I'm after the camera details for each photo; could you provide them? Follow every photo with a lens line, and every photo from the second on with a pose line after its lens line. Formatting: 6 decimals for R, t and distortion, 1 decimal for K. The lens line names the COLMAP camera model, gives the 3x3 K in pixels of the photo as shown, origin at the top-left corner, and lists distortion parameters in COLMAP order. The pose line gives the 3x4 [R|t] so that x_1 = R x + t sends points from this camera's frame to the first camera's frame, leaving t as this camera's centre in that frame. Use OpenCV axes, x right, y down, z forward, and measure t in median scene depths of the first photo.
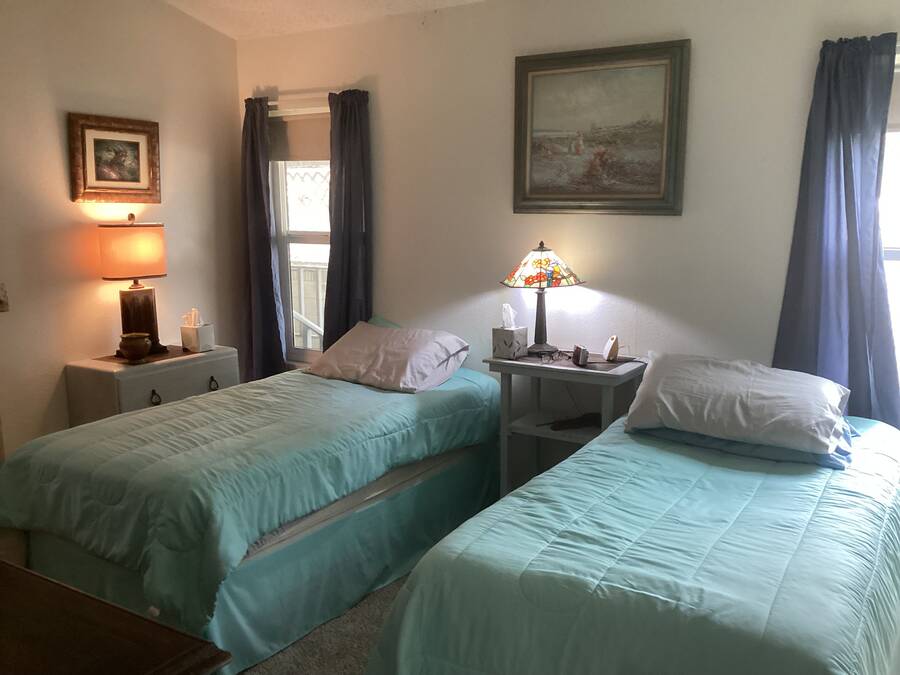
lens RADIAL K [[817.2, 0, 450.8], [0, 817.2, 336.4], [0, 0, 1]] dist [0.096372, 0.000000]
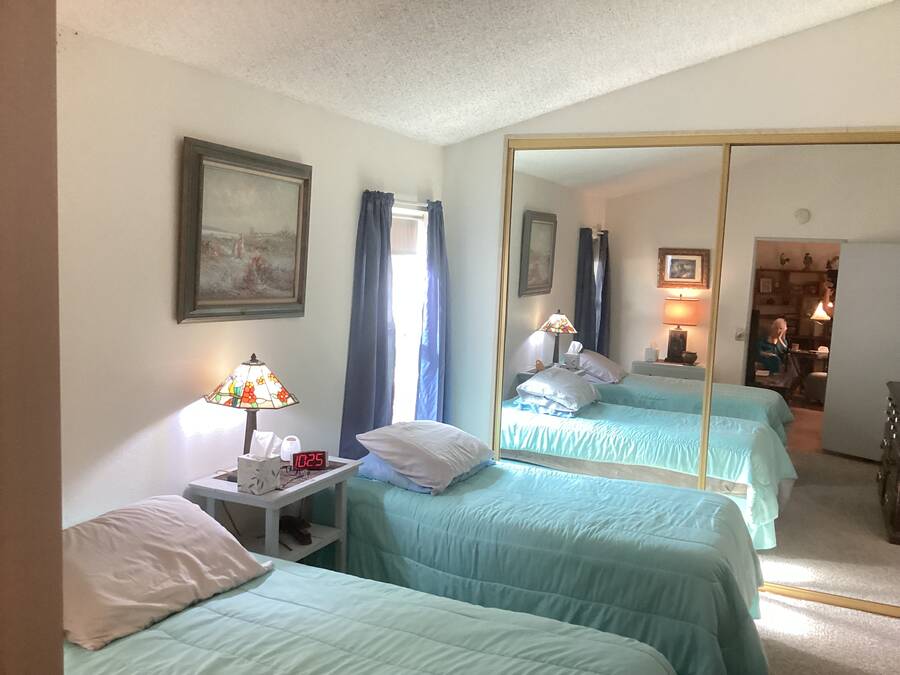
lens RADIAL K [[817.2, 0, 450.8], [0, 817.2, 336.5], [0, 0, 1]] dist [0.096372, 0.000000]
pose [[-0.143474, -0.095018, 0.985082, -0.810389], [0.122178, 0.986065, 0.112907, -0.210863], [-0.982083, 0.136554, -0.129866, 0.905302]]
